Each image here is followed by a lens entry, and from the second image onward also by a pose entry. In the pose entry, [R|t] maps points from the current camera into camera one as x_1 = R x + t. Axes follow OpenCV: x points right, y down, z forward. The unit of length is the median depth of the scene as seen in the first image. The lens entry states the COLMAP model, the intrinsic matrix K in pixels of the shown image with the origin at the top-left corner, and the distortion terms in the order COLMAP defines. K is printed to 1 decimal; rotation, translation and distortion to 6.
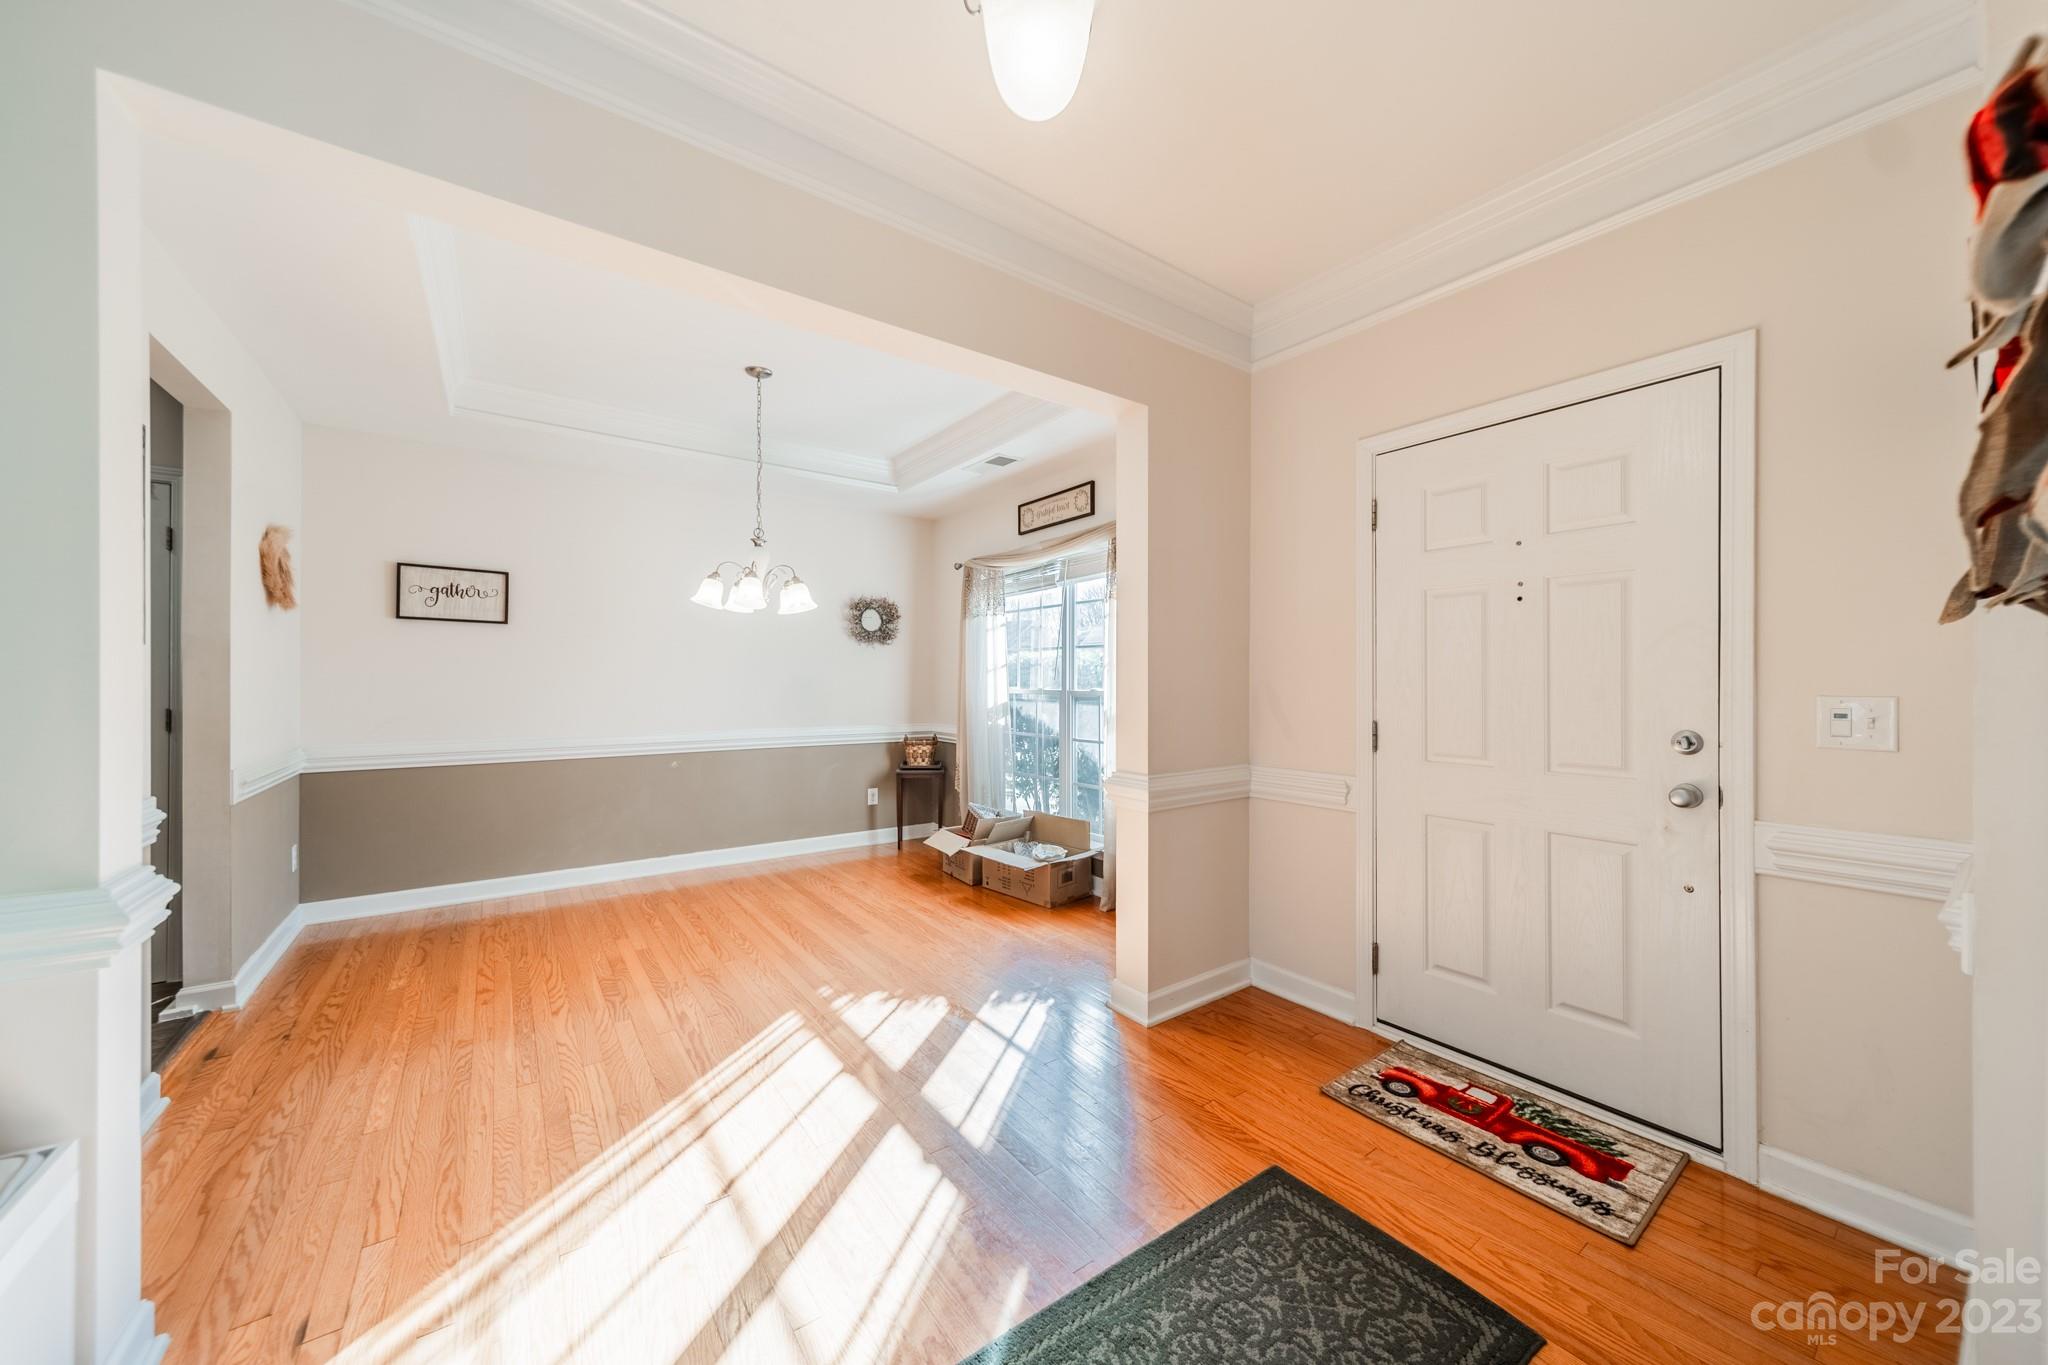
lens RADIAL K [[719.5, 0, 1029.0], [0, 719.5, 678.7], [0, 0, 1]] dist [0.007213, -0.000011]
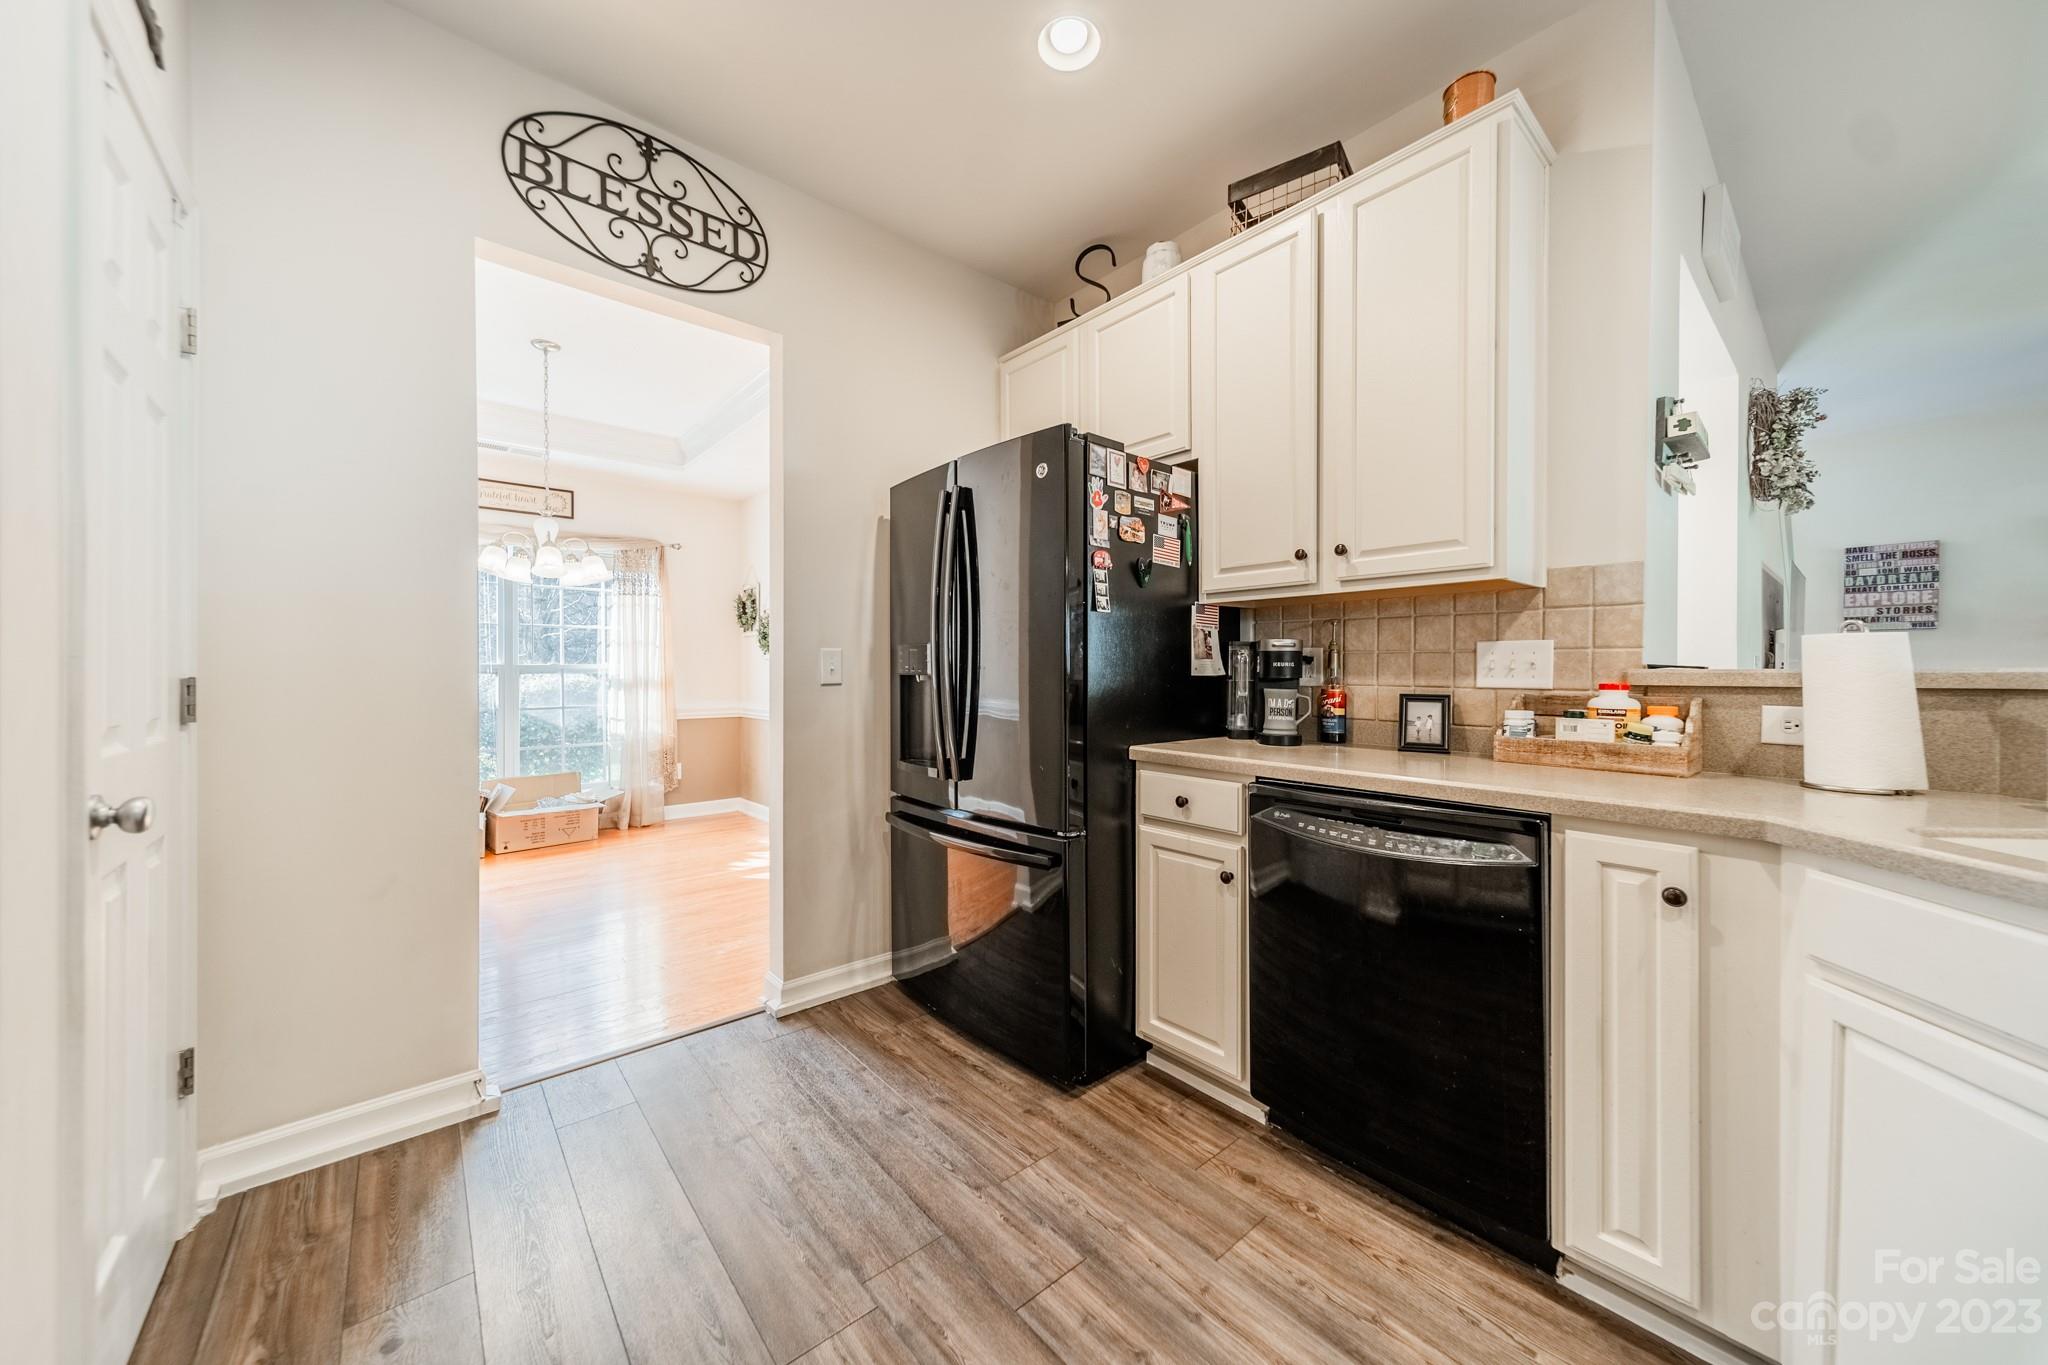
lens RADIAL K [[724.0, 0, 1025.6], [0, 724.0, 675.9], [0, 0, 1]] dist [0.005032, 0.000167]
pose [[-0.082651, -0.002735, 0.996575, -1.574212], [-0.004504, 0.999987, 0.002371, 0.038091], [-0.996568, -0.004292, -0.082662, 0.451853]]
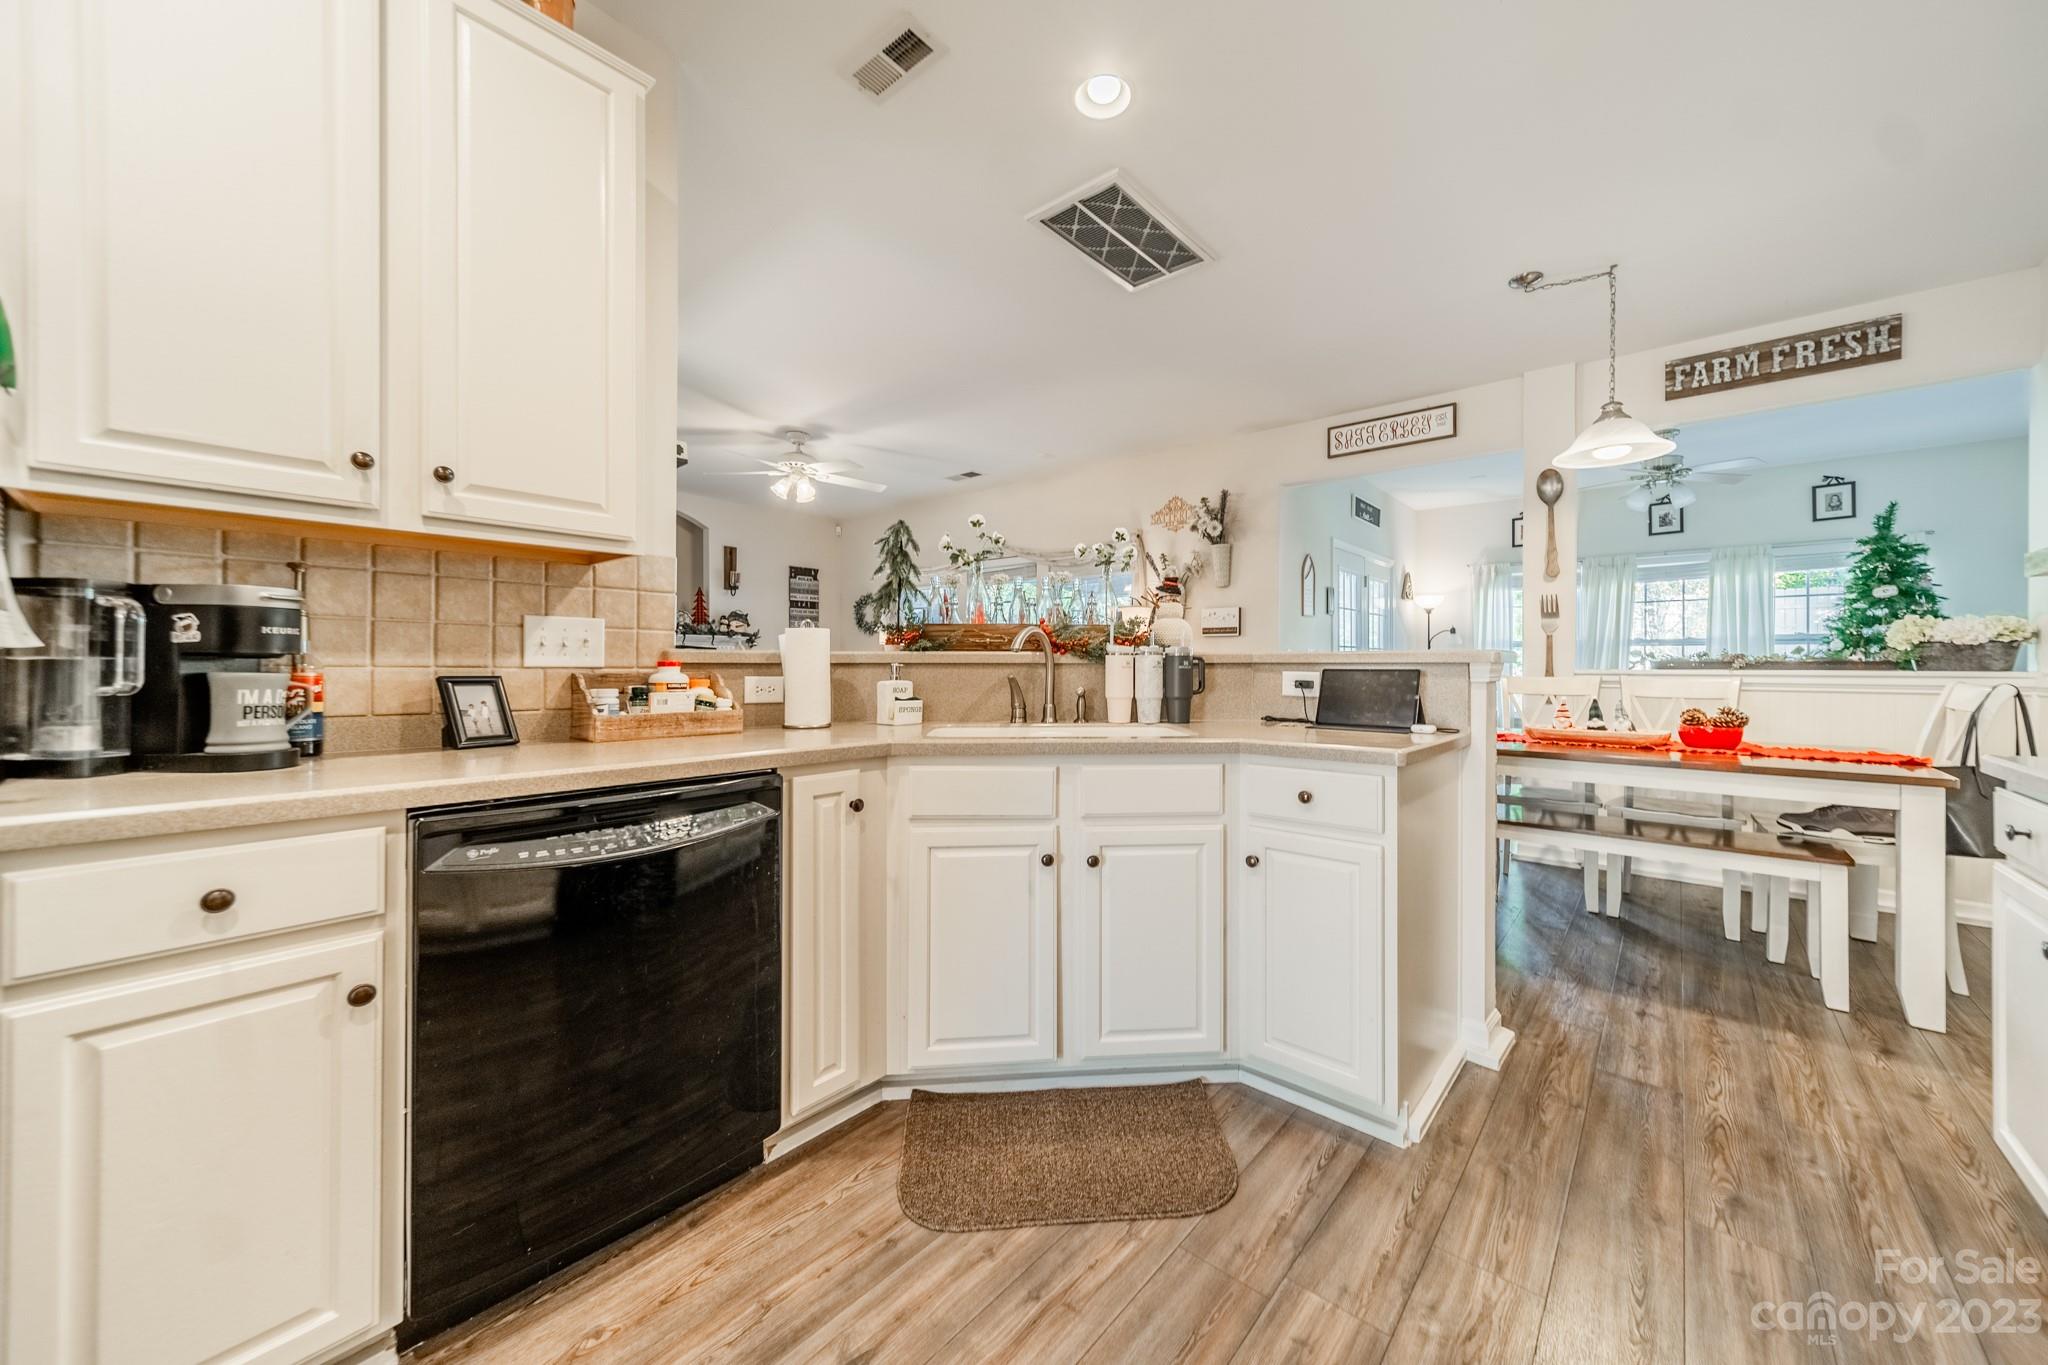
lens RADIAL K [[723.8, 0, 1042.6], [0, 723.8, 670.4], [0, 0, 1]] dist [0.005228, 0.000127]
pose [[-0.974638, 0.001485, -0.223781, -1.257311], [0.000496, 0.999990, 0.004477, 0.047942], [0.223786, 0.004253, -0.974629, 0.634034]]
